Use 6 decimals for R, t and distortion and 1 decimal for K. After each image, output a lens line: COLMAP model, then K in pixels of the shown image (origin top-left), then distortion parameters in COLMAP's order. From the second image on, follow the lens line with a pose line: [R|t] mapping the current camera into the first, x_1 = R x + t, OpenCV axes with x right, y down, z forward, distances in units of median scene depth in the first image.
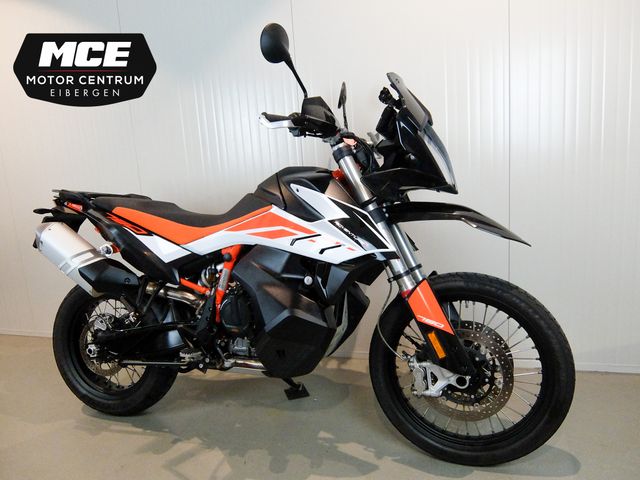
lens RADIAL K [[498.3, 0, 320.0], [0, 498.3, 240.0], [0, 0, 1]] dist [-0.012520, -0.006378]
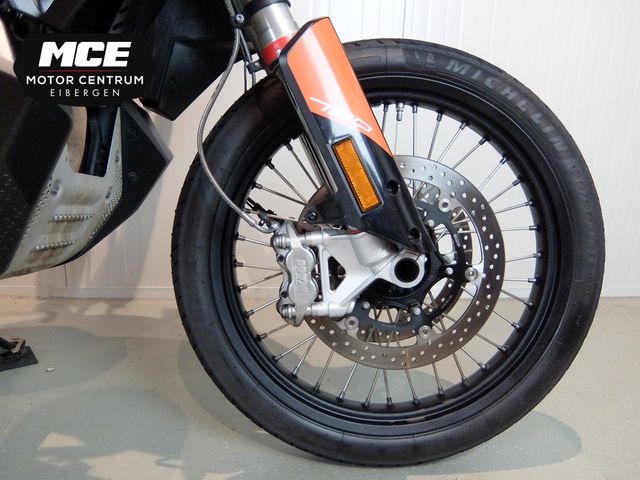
lens RADIAL K [[497.4, 0, 319.6], [0, 497.4, 230.4], [0, 0, 1]] dist [-0.037033, -0.006126]
pose [[0.919966, 0.021179, 0.391427, 0.053819], [-0.023760, 0.999716, 0.001751, 0.235361], [-0.391278, -0.010911, 0.920208, 0.608121]]
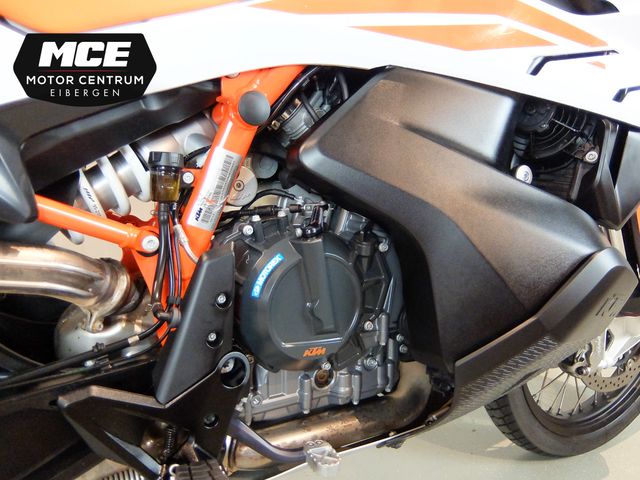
lens RADIAL K [[497.4, 0, 319.6], [0, 497.4, 230.4], [0, 0, 1]] dist [-0.037033, -0.006126]
pose [[0.646948, -0.085375, 0.757739, -0.418055], [0.006396, 0.994285, 0.106566, 0.080710], [-0.762507, -0.064096, 0.643797, 0.865613]]
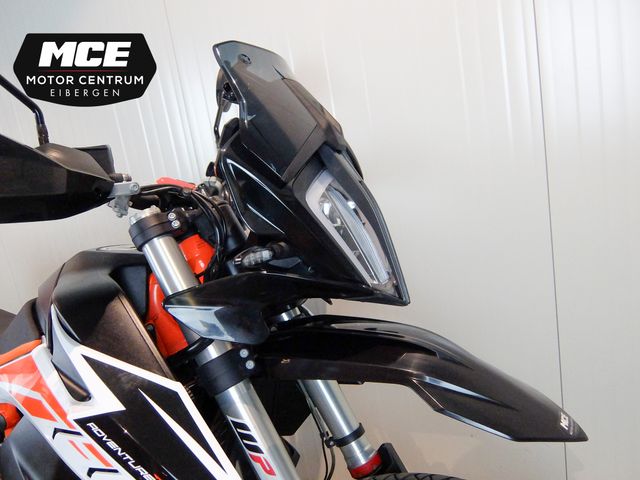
lens RADIAL K [[516.0, 0, 320.2], [0, 516.0, 227.8], [0, 0, 1]] dist [-0.046092, -0.002916]
pose [[0.990239, -0.085323, -0.110216, 0.252315], [0.087541, 0.996041, 0.015435, -0.169935], [0.108463, -0.024933, 0.993788, 0.543165]]
